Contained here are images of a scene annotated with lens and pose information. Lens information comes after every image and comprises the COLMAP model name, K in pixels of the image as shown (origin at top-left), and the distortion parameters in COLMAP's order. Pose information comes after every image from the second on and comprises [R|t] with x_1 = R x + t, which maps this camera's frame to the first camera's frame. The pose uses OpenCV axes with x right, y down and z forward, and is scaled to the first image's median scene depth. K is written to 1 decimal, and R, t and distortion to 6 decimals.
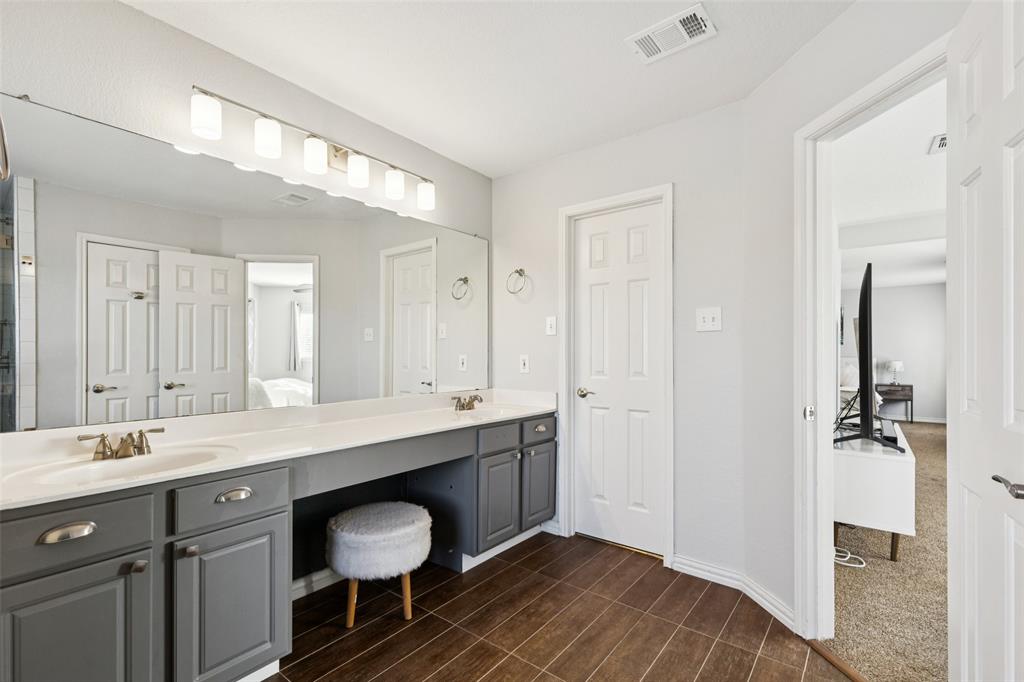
lens RADIAL K [[459.6, 0, 509.4], [0, 459.6, 350.3], [0, 0, 1]] dist [0.017666, 0.001118]
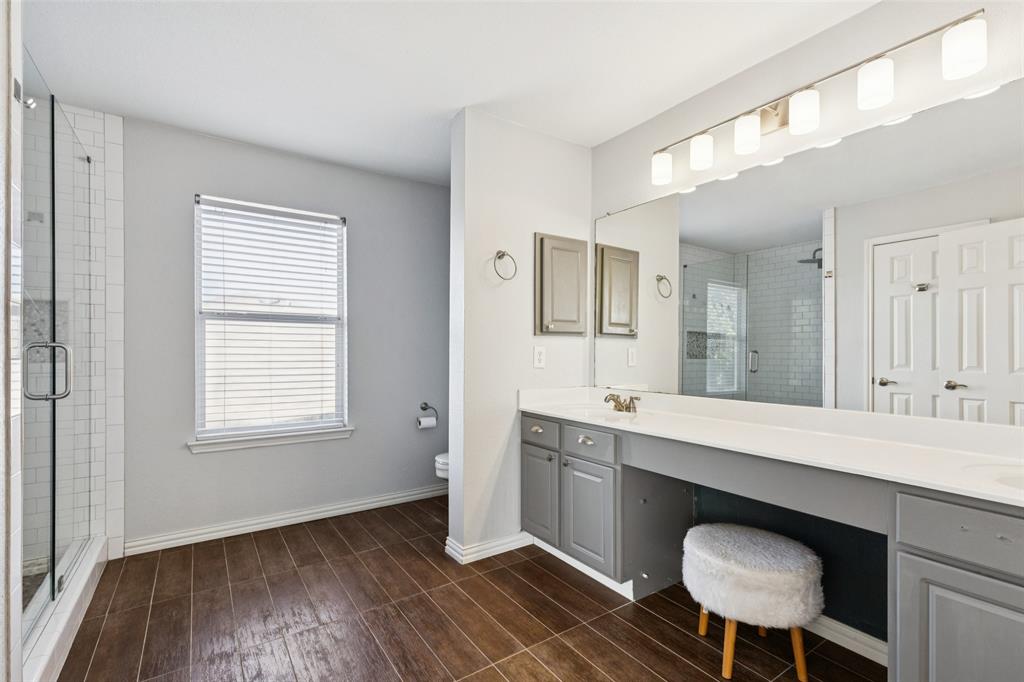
lens RADIAL K [[459.6, 0, 505.3], [0, 459.6, 348.7], [0, 0, 1]] dist [0.017666, 0.001118]
pose [[-0.284754, 0.000029, -0.958600, 0.651884], [0.001713, 0.999998, -0.000478, 0.010306], [0.958599, -0.001778, -0.284754, 0.841316]]
